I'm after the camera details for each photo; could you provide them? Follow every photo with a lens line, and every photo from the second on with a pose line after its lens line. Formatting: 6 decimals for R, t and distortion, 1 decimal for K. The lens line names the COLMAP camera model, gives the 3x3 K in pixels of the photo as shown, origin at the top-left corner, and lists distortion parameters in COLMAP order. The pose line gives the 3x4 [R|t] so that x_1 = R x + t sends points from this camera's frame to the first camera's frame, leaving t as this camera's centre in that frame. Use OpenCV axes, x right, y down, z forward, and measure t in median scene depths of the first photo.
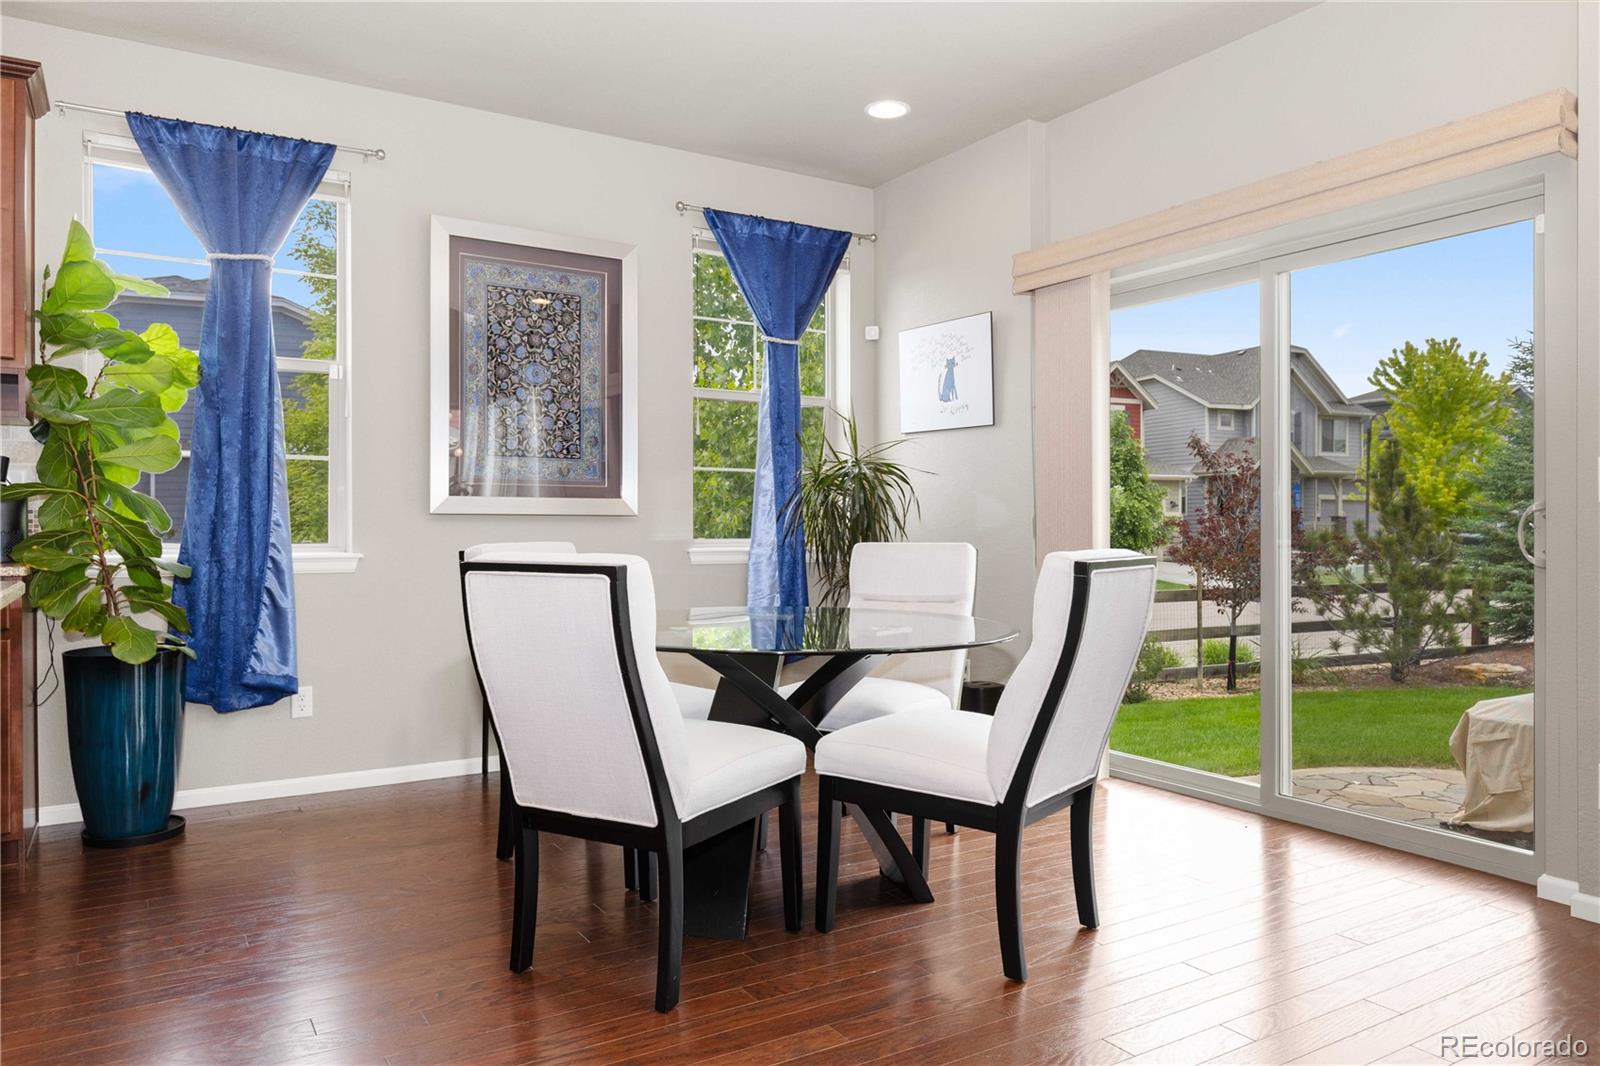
lens RADIAL K [[1074.6, 0, 790.2], [0, 1074.6, 530.2], [0, 0, 1]] dist [-0.003485, -0.000889]
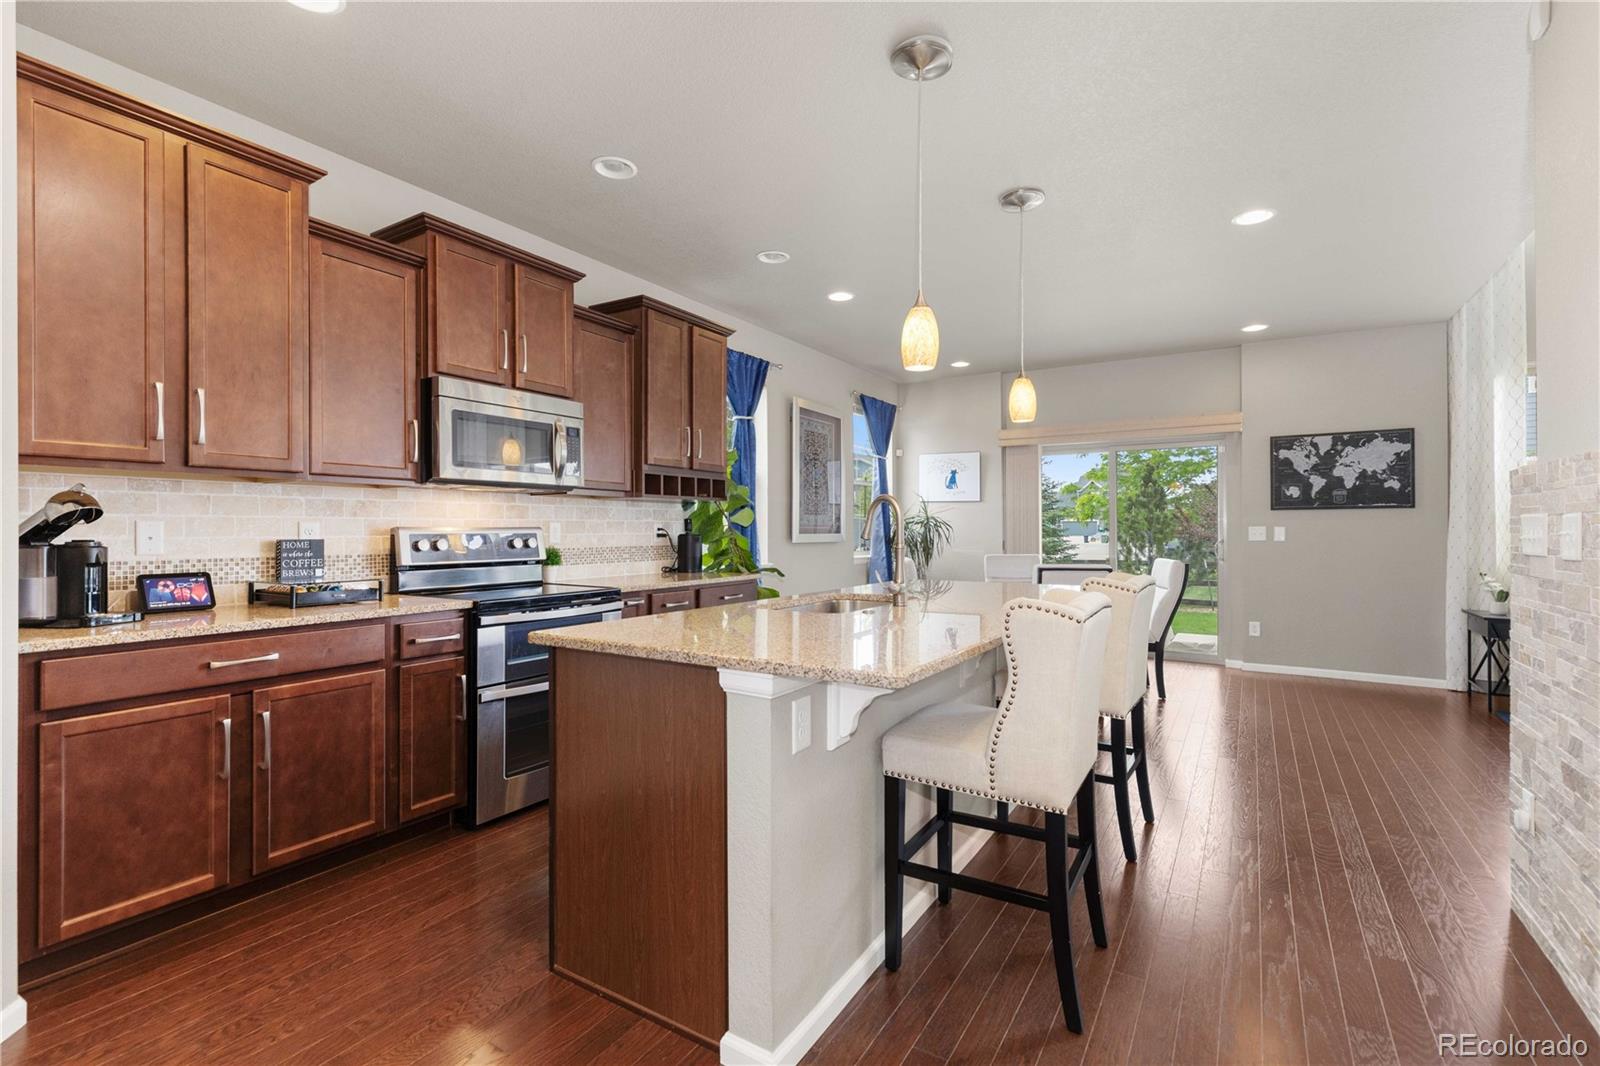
lens RADIAL K [[733.2, 0, 783.7], [0, 733.2, 529.3], [0, 0, 1]] dist [0.001367, -0.000013]
pose [[0.896275, -0.000362, 0.443499, -1.044449], [0.002321, 0.999990, -0.003875, -0.039379], [-0.443493, 0.004502, 0.896267, -0.255194]]
